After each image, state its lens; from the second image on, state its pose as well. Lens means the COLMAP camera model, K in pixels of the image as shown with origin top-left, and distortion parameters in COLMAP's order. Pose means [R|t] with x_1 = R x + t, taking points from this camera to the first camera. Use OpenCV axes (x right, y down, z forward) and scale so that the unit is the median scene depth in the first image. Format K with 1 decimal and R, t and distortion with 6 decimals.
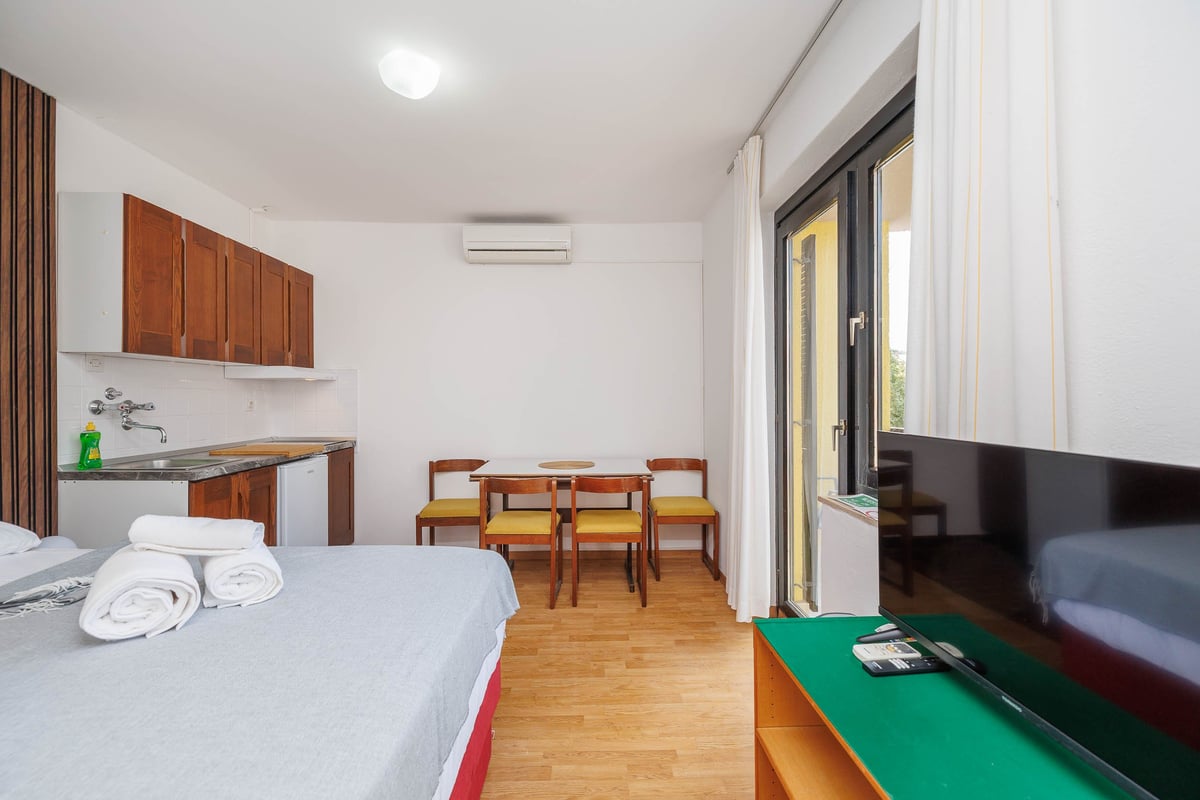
lens RADIAL K [[501.5, 0, 600.0], [0, 501.5, 400.0], [0, 0, 1]] dist [-0.002051, -0.000599]
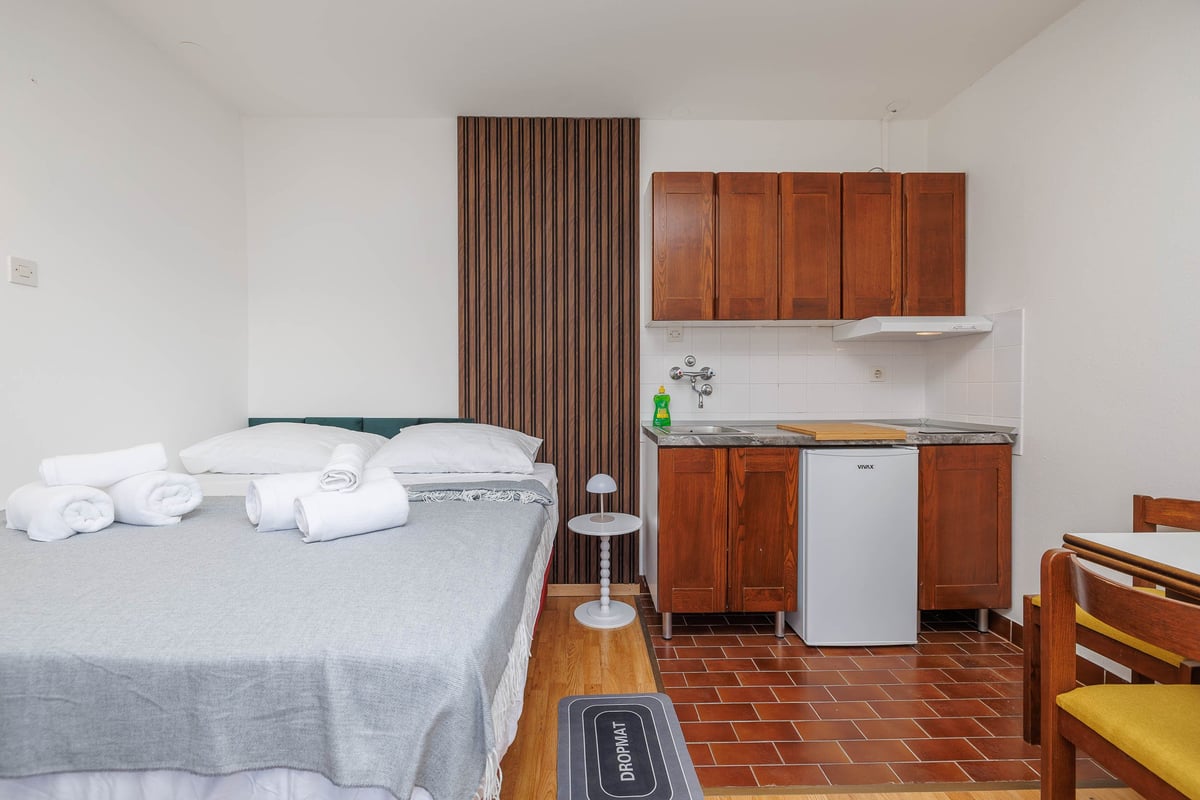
lens RADIAL K [[509.4, 0, 600.0], [0, 509.4, 400.0], [0, 0, 1]] dist [-0.000286, -0.000034]
pose [[0.000191, 0.021453, -0.999770, 0.121689], [-0.002179, 0.999767, 0.021452, 0.041800], [0.999998, 0.002174, 0.000238, 0.693016]]
